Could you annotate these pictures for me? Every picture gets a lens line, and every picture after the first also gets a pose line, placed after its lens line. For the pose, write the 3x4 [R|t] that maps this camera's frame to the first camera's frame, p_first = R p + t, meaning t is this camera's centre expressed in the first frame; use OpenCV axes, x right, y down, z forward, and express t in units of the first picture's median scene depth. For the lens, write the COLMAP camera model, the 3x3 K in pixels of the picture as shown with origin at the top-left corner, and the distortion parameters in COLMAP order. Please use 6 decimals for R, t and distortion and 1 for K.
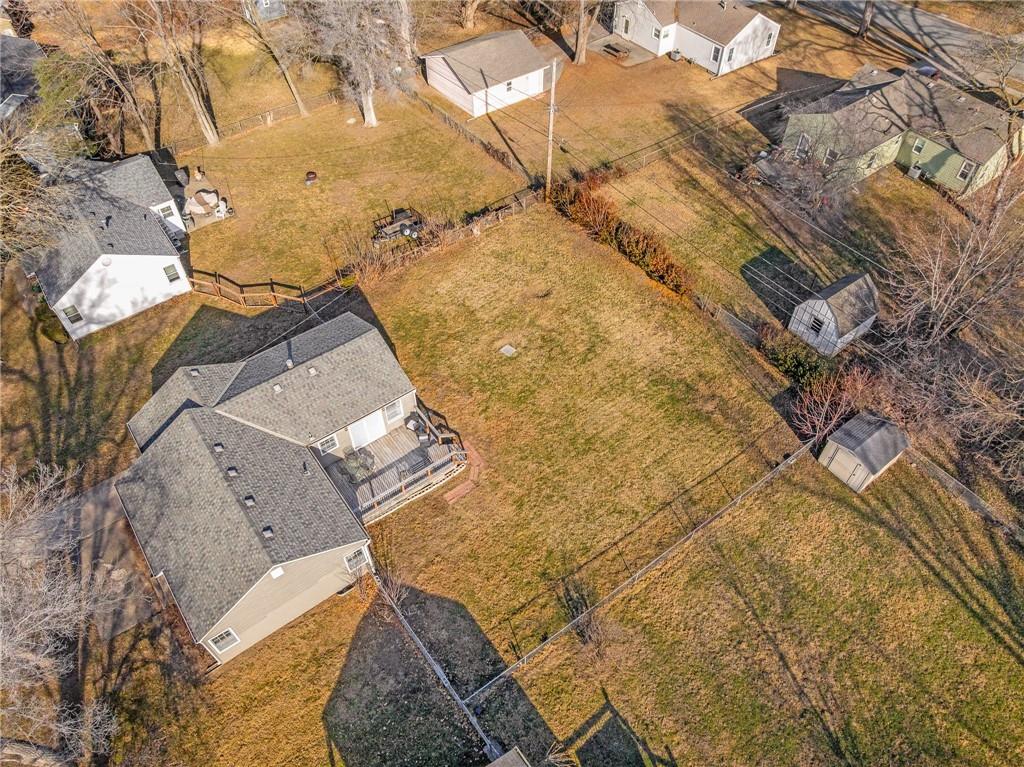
lens RADIAL K [[723.7, 0, 513.4], [0, 723.7, 382.7], [0, 0, 1]] dist [-0.037018, 0.005880]
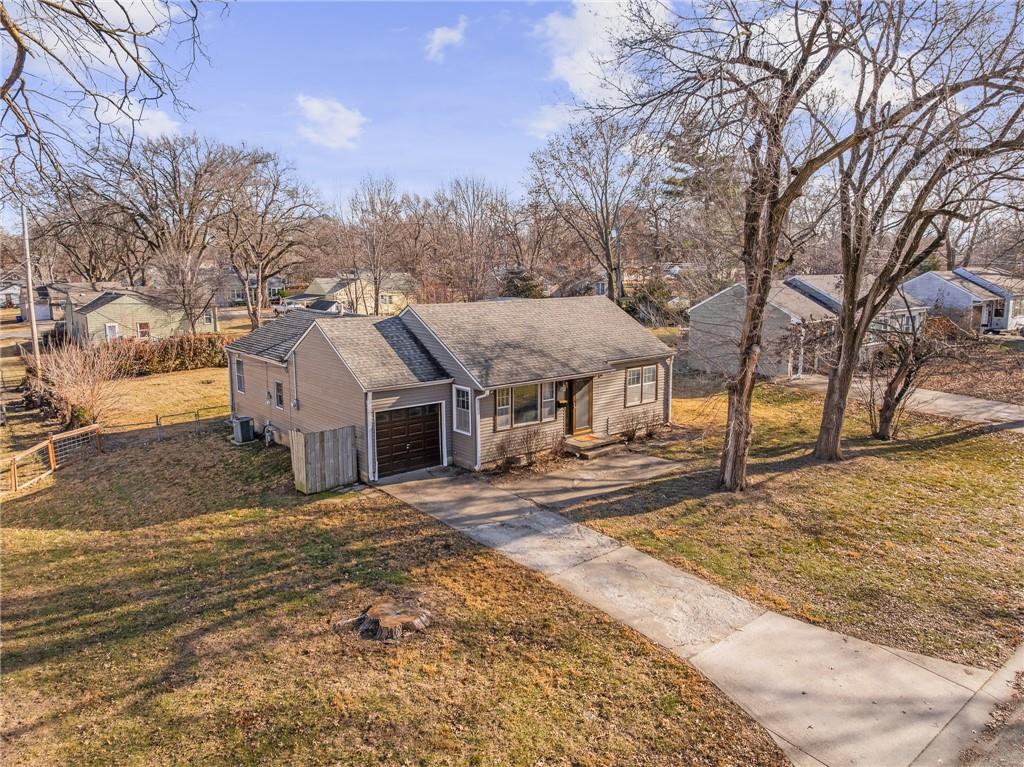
lens RADIAL K [[723.7, 0, 509.9], [0, 723.7, 381.8], [0, 0, 1]] dist [-0.037018, 0.005880]
pose [[-0.041217, -0.161908, 0.985945, -0.953465], [0.761248, 0.634050, 0.135945, 0.049884], [-0.647149, 0.756152, 0.097119, 0.719677]]
